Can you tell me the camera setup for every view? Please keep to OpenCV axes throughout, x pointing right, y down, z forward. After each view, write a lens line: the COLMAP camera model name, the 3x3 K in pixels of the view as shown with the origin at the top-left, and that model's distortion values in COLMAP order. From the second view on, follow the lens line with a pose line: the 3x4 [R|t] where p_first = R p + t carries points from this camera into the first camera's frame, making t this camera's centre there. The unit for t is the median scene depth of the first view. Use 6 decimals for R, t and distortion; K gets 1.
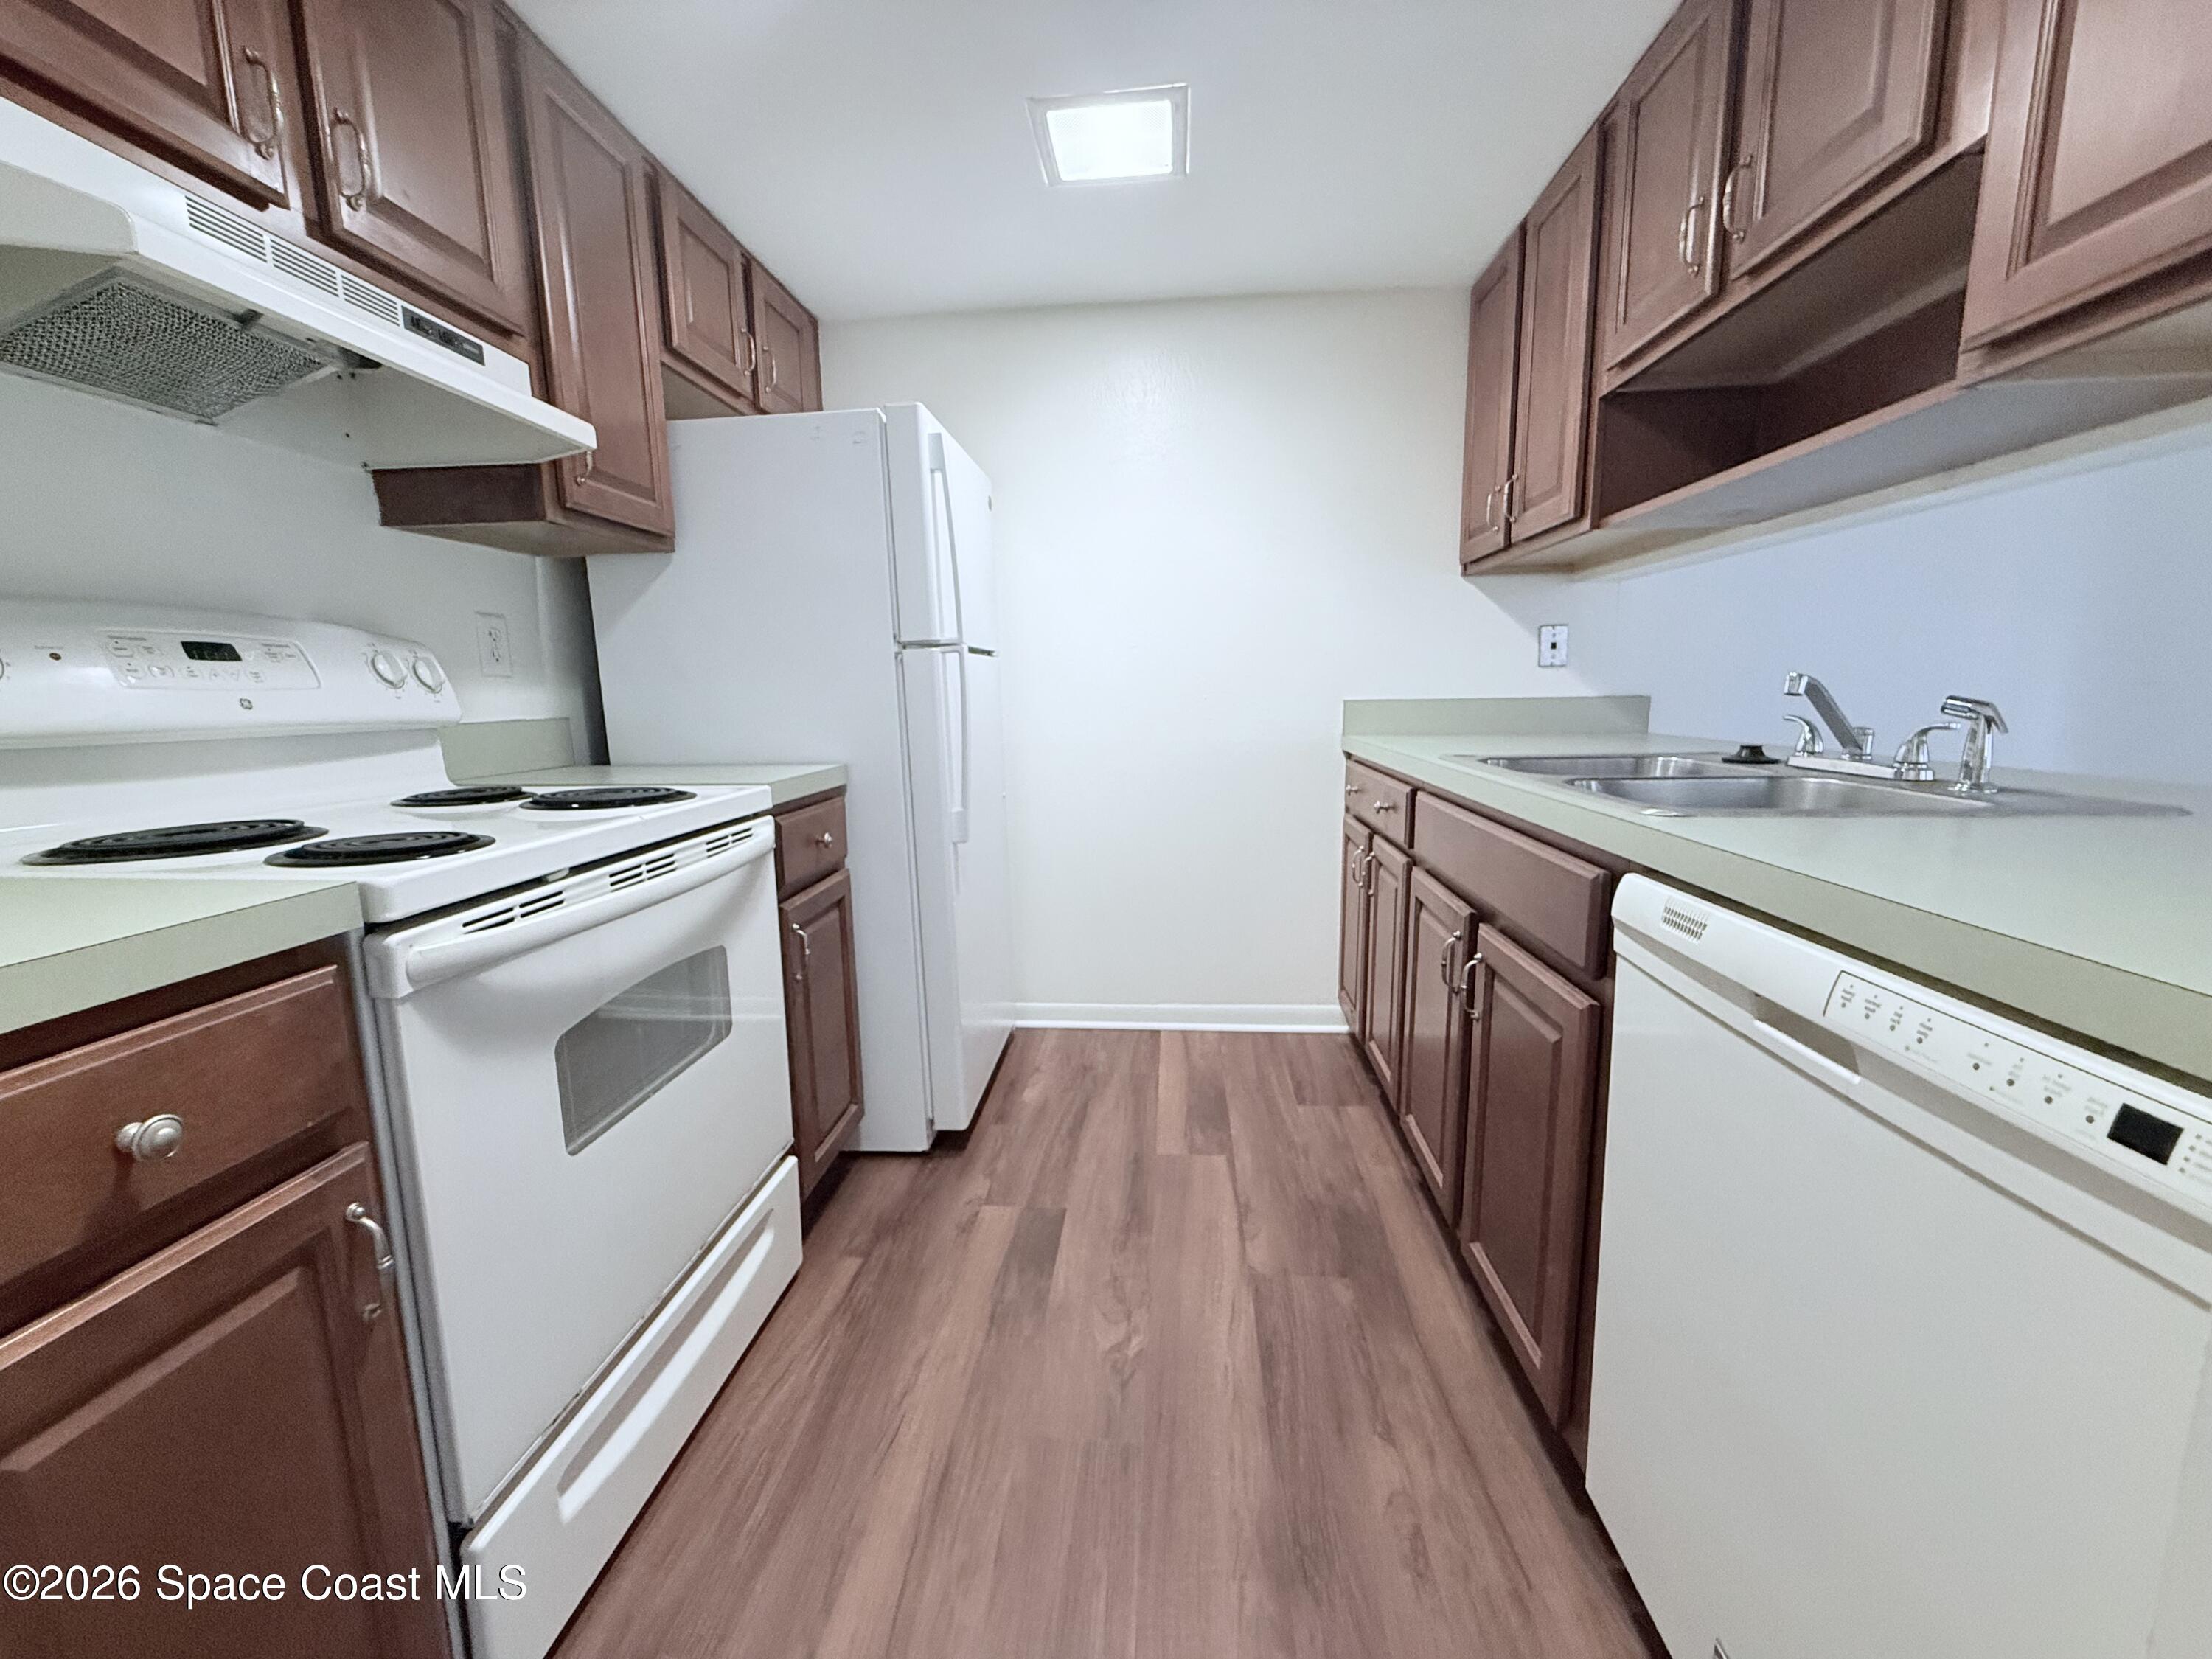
lens RADIAL K [[887.2, 0, 1090.8], [0, 887.2, 830.4], [0, 0, 1]] dist [0.000024, -0.001001]
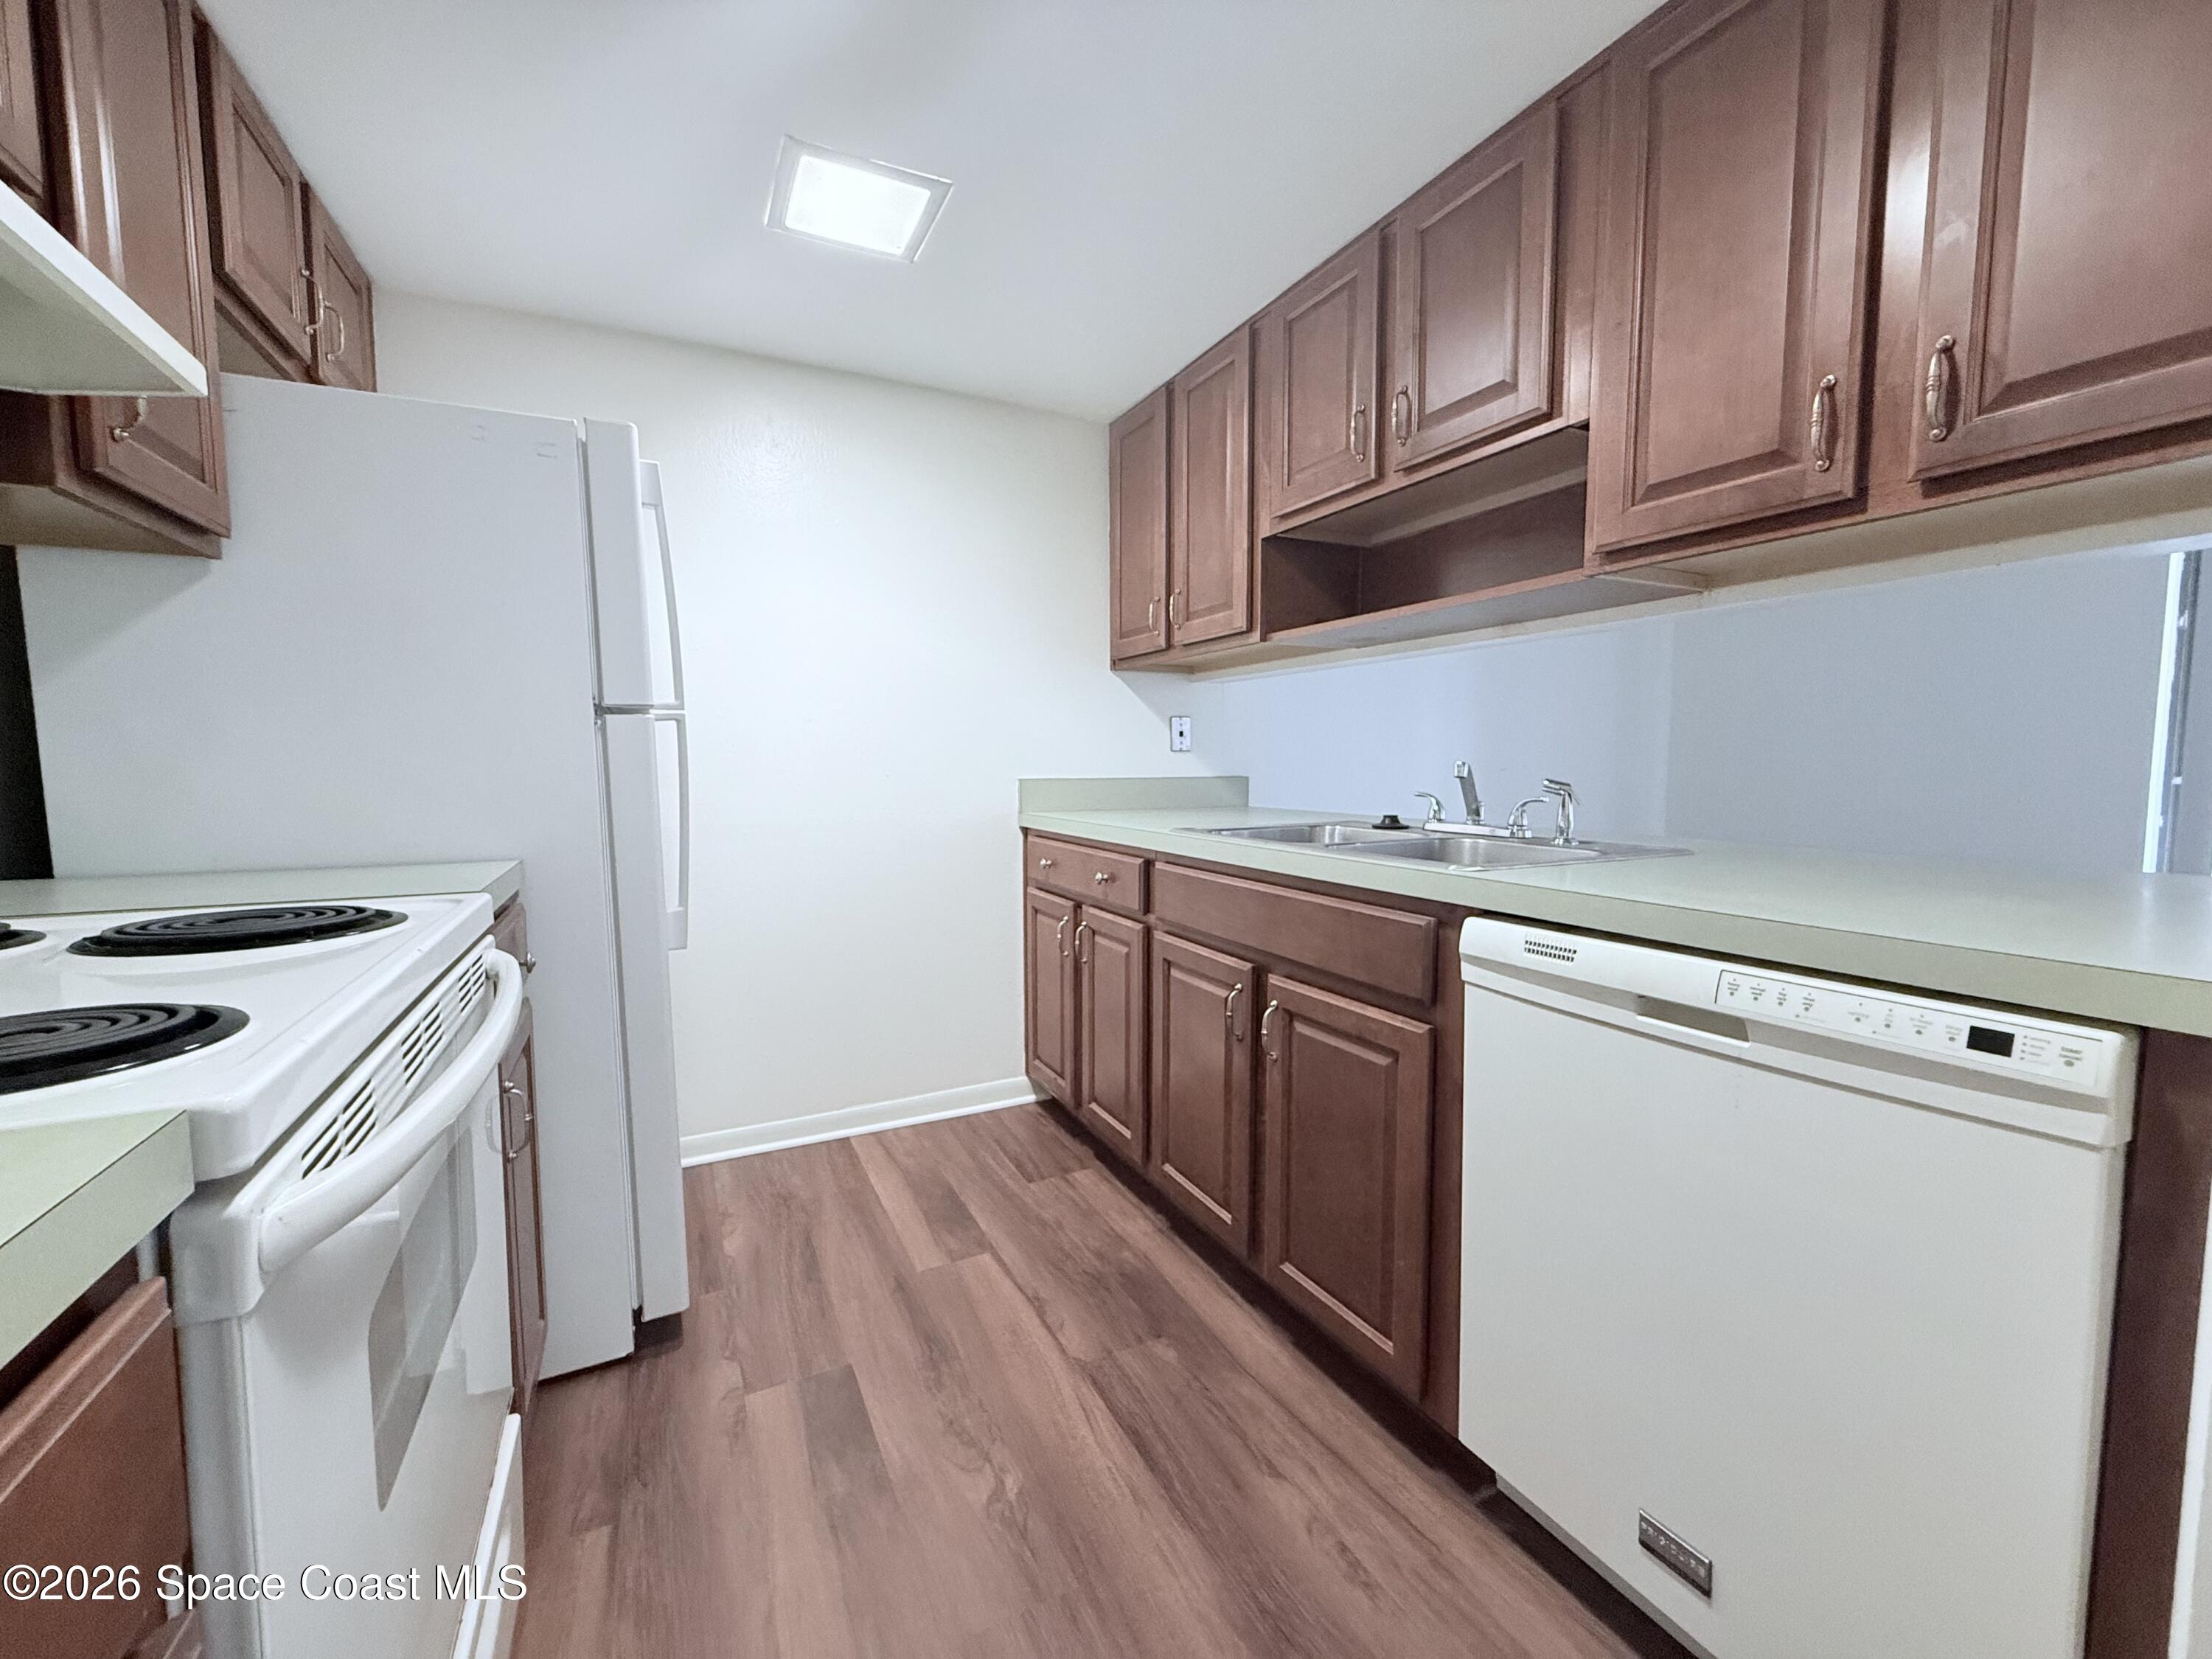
lens RADIAL K [[887.2, 0, 1105.4], [0, 887.2, 830.2], [0, 0, 1]] dist [0.000024, -0.001001]
pose [[0.851306, -0.025827, 0.524034, -0.276327], [0.070837, 0.995300, -0.066023, -0.015893], [-0.519866, 0.093327, 0.849135, 0.101837]]
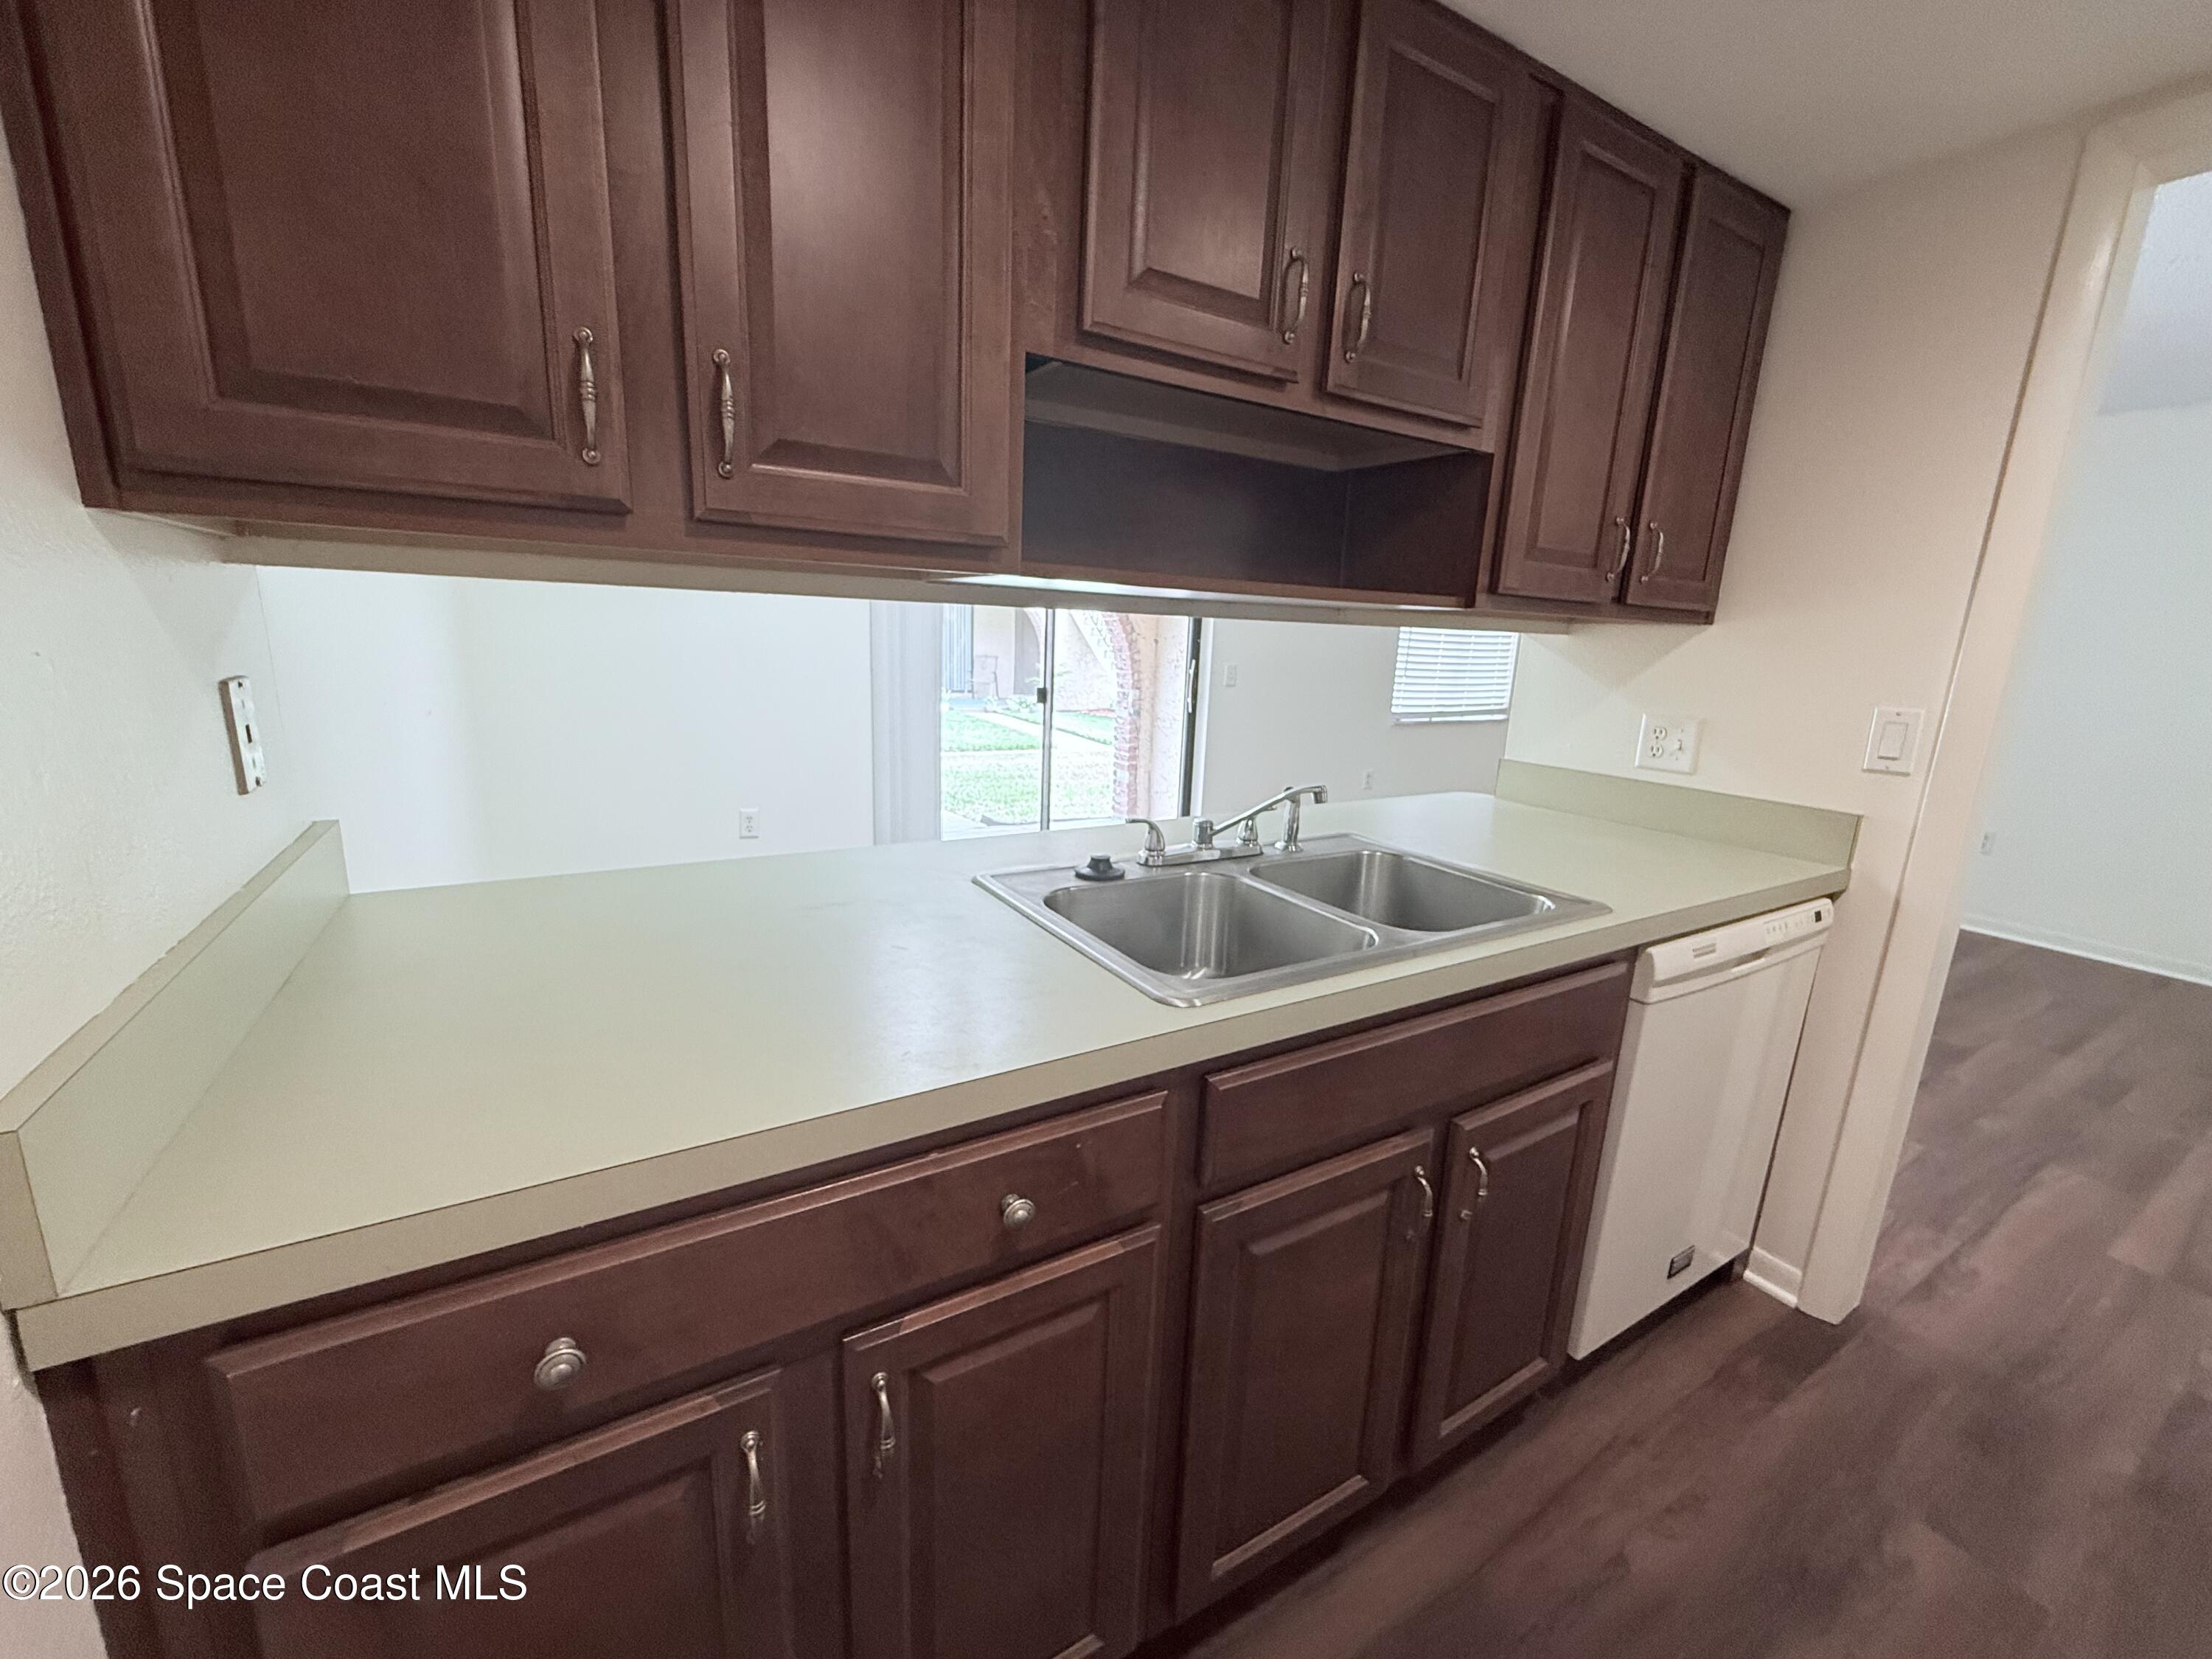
lens RADIAL K [[887.2, 0, 1117.1], [0, 887.2, 827.3], [0, 0, 1]] dist [0.000024, -0.001001]
pose [[-0.583516, -0.190590, 0.789421, 0.015154], [0.096025, 0.949059, 0.300111, -0.363596], [-0.806405, 0.250924, -0.535489, 1.346473]]
